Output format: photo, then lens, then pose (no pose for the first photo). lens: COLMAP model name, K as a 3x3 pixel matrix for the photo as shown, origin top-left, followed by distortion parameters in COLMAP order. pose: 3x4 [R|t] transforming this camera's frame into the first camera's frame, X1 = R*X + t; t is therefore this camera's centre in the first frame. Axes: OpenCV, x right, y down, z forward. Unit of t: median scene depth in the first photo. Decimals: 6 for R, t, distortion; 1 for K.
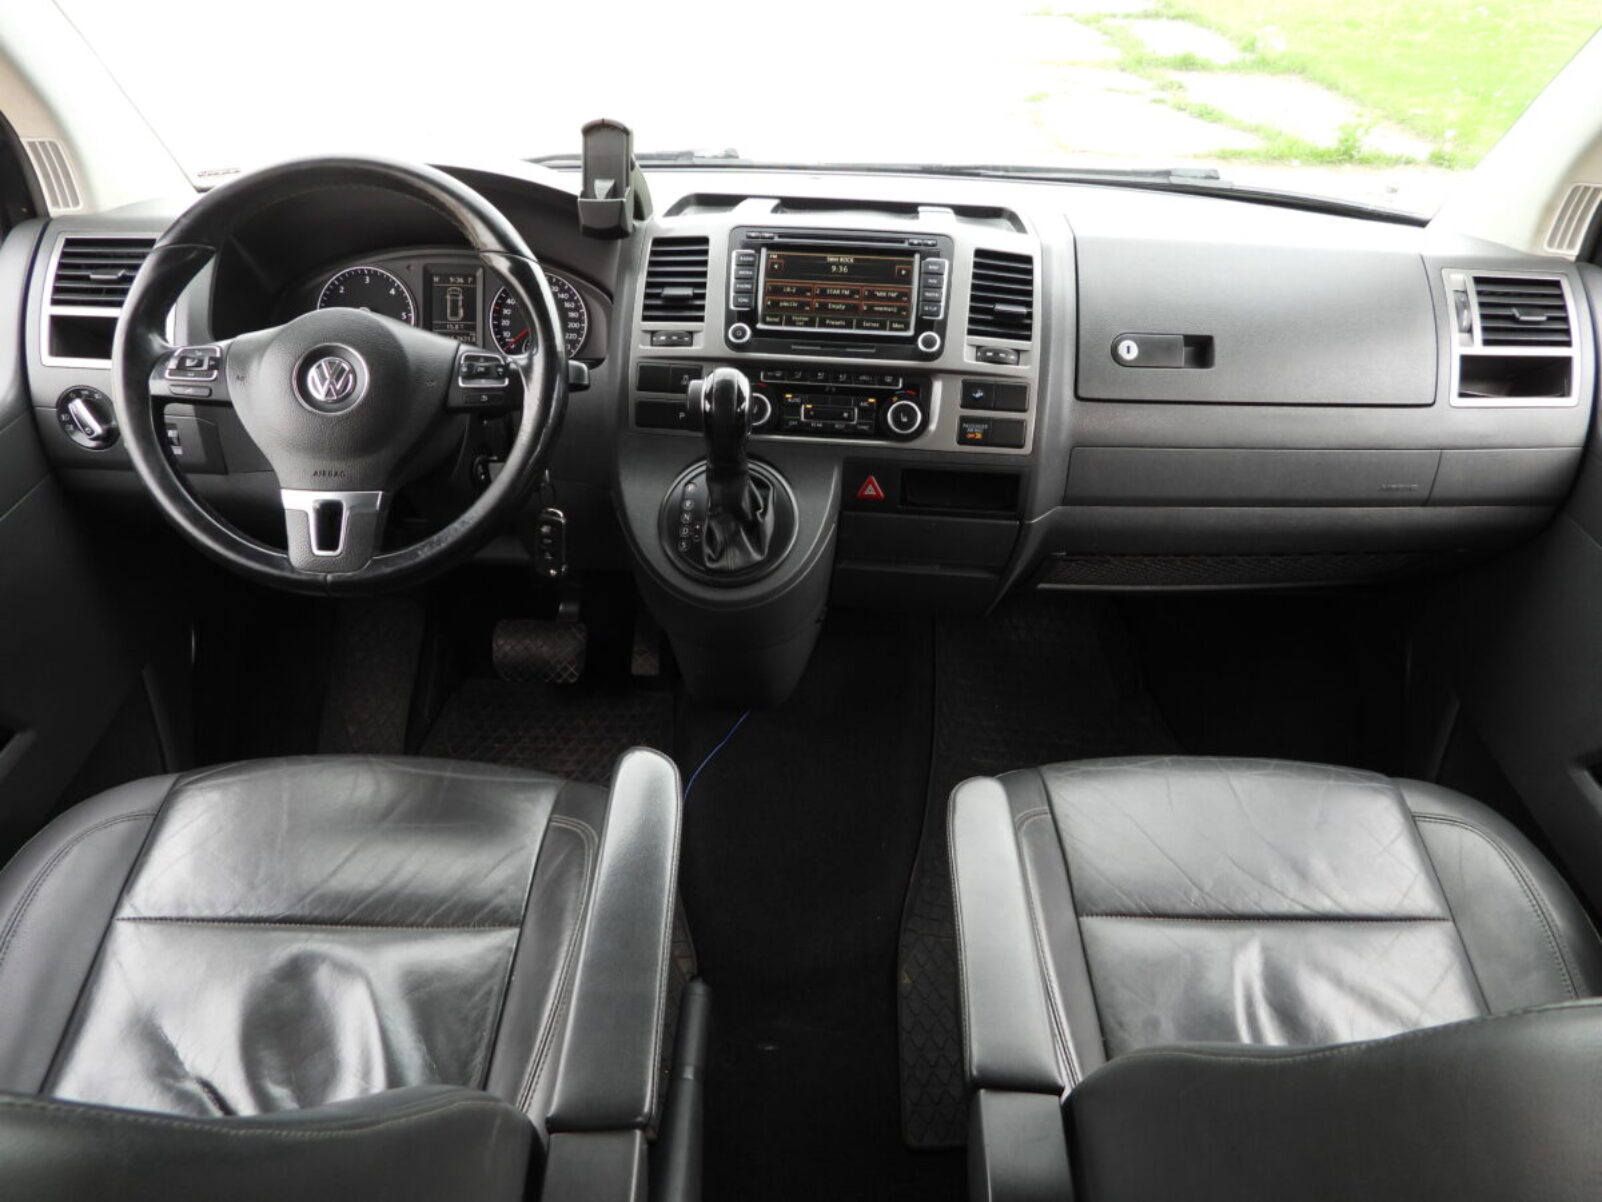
lens RADIAL K [[1144.7, 0, 801.0], [0, 1144.7, 601.0], [0, 0, 1]] dist [-0.009712, 0.000361]
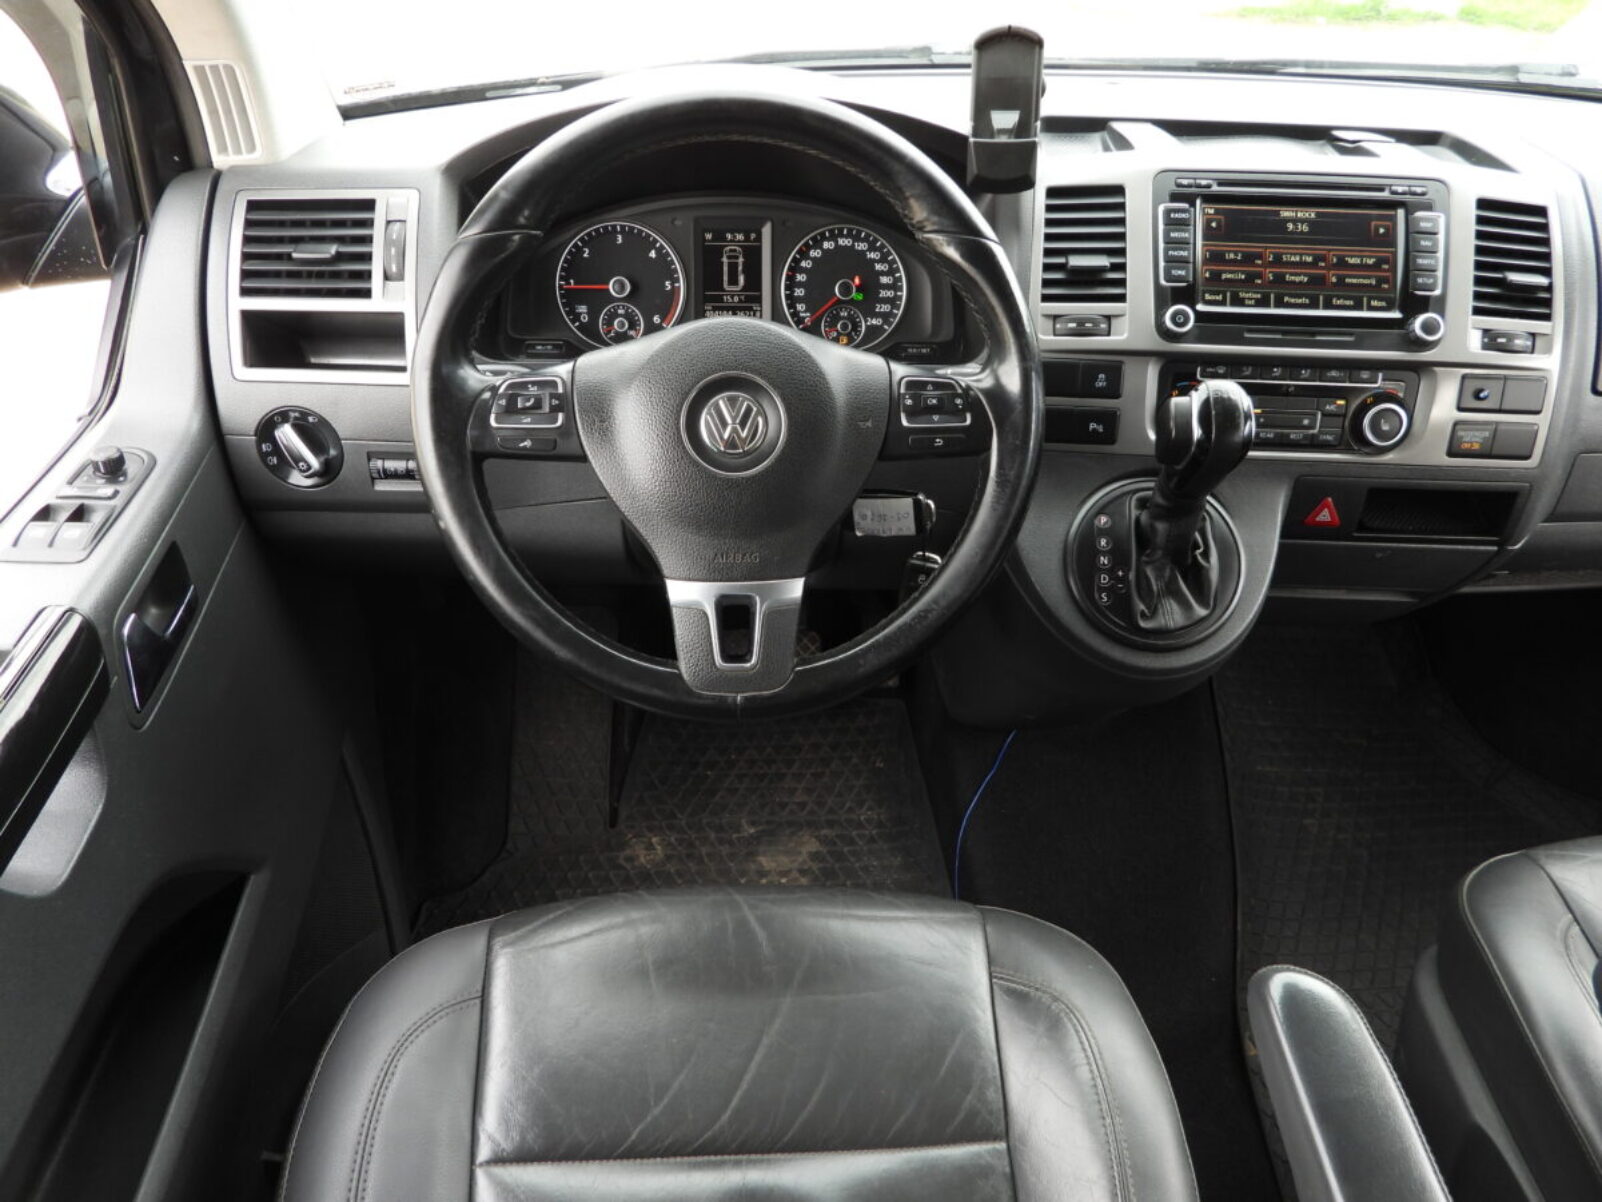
lens RADIAL K [[1144.7, 0, 801.0], [0, 1144.7, 601.0], [0, 0, 1]] dist [-0.009712, 0.000361]
pose [[0.998611, -0.032651, 0.041351, -0.337165], [0.028106, 0.993959, 0.106092, -0.133479], [-0.044565, -0.104783, 0.993496, 0.235211]]
